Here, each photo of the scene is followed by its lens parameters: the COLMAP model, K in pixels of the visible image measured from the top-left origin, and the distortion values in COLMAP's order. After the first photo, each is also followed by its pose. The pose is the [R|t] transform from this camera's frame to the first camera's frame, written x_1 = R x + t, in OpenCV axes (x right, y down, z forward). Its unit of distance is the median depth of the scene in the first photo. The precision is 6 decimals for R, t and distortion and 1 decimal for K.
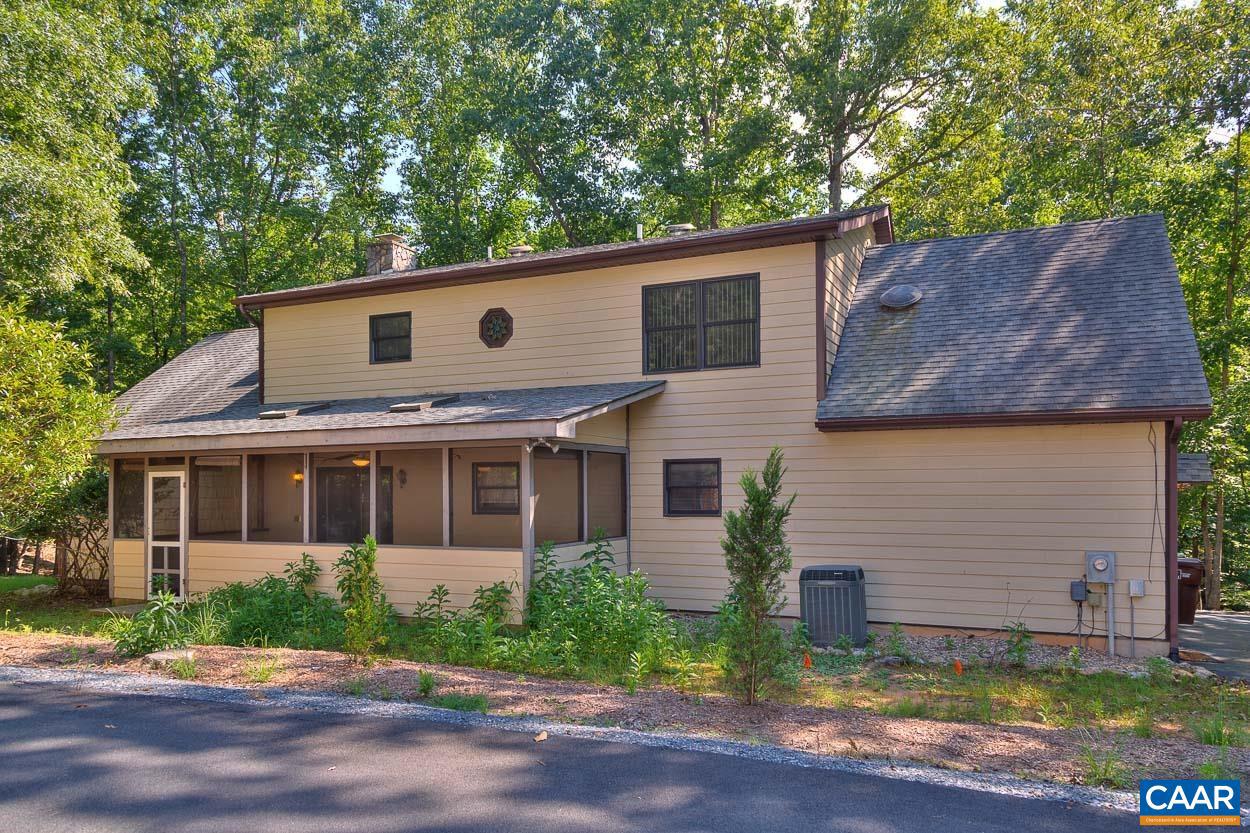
lens RADIAL K [[843.1, 0, 625.0], [0, 843.1, 416.5], [0, 0, 1]] dist [0.002589, 0.000818]
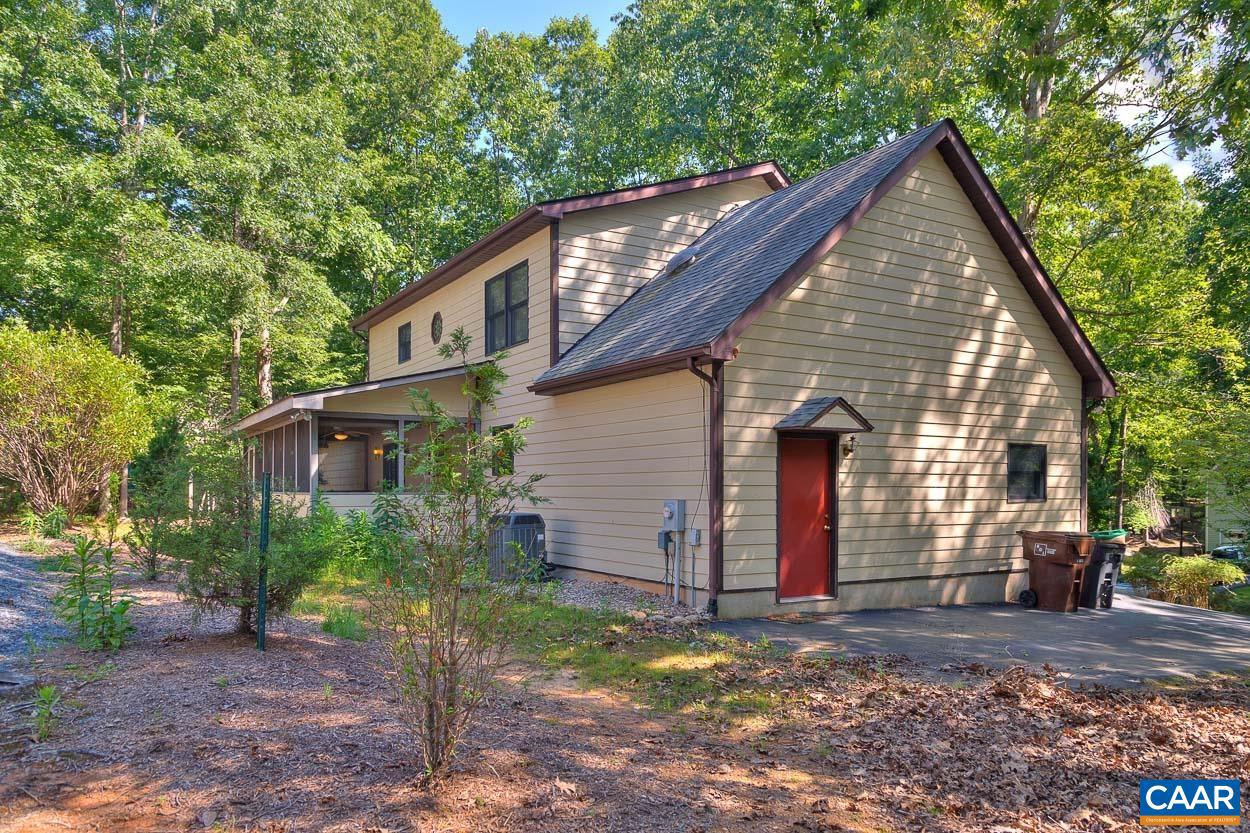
lens RADIAL K [[843.1, 0, 625.0], [0, 843.1, 416.5], [0, 0, 1]] dist [0.002589, 0.000818]
pose [[0.838487, -0.038066, -0.543591, 0.876366], [0.039413, 0.999181, -0.009176, 0.057239], [0.543495, -0.013731, 0.839300, 0.116866]]
